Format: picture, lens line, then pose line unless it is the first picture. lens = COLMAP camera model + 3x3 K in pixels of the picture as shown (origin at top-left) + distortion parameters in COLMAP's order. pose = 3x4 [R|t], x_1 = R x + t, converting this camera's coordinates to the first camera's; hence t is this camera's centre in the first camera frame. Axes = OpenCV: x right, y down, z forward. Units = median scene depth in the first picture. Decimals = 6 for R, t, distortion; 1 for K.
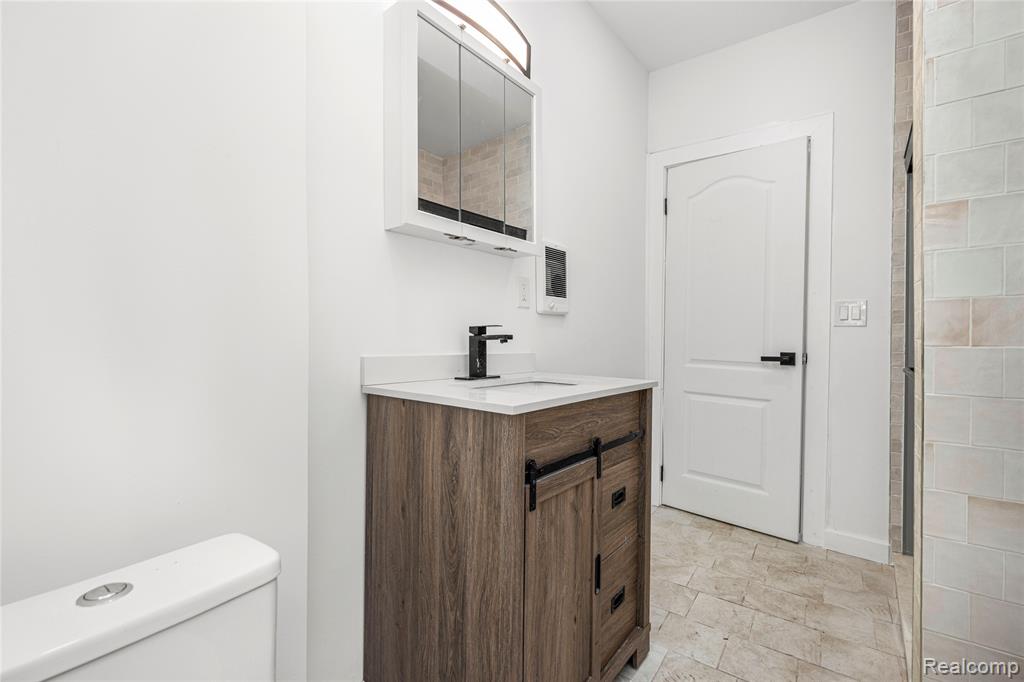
lens RADIAL K [[460.3, 0, 512.0], [0, 460.3, 341.0], [0, 0, 1]] dist [0.000289, -0.000180]
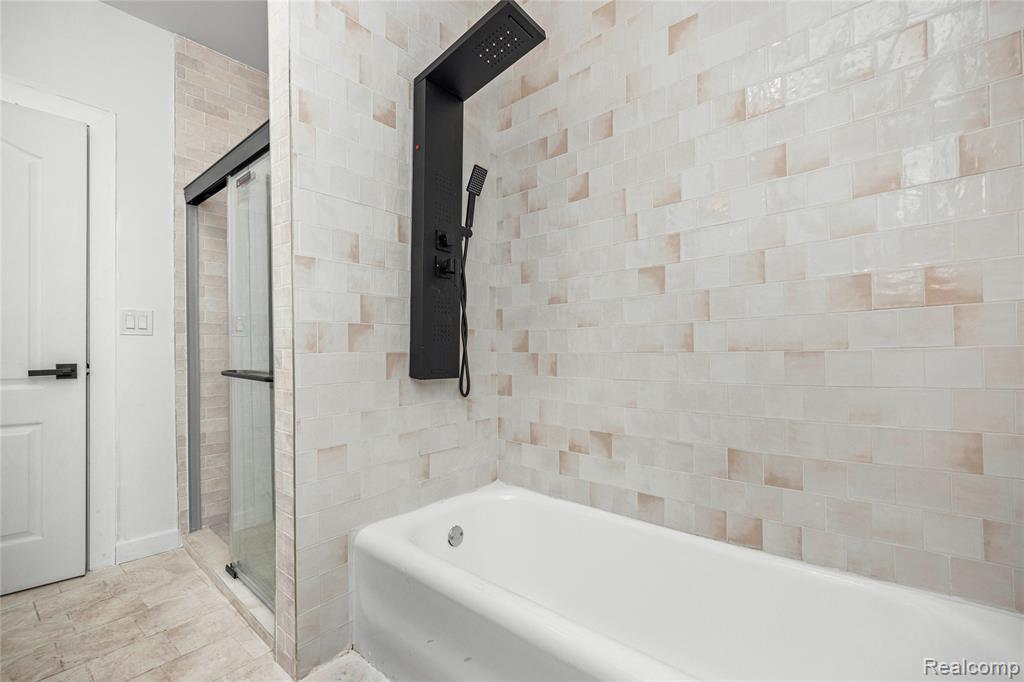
lens RADIAL K [[446.8, 0, 512.5], [0, 446.8, 356.5], [0, 0, 1]] dist [-0.000130, 0.000115]
pose [[0.038015, -0.031482, 0.998781, -0.233702], [0.008509, 0.999478, 0.031180, -0.009304], [-0.999241, 0.007314, 0.038263, 0.141639]]
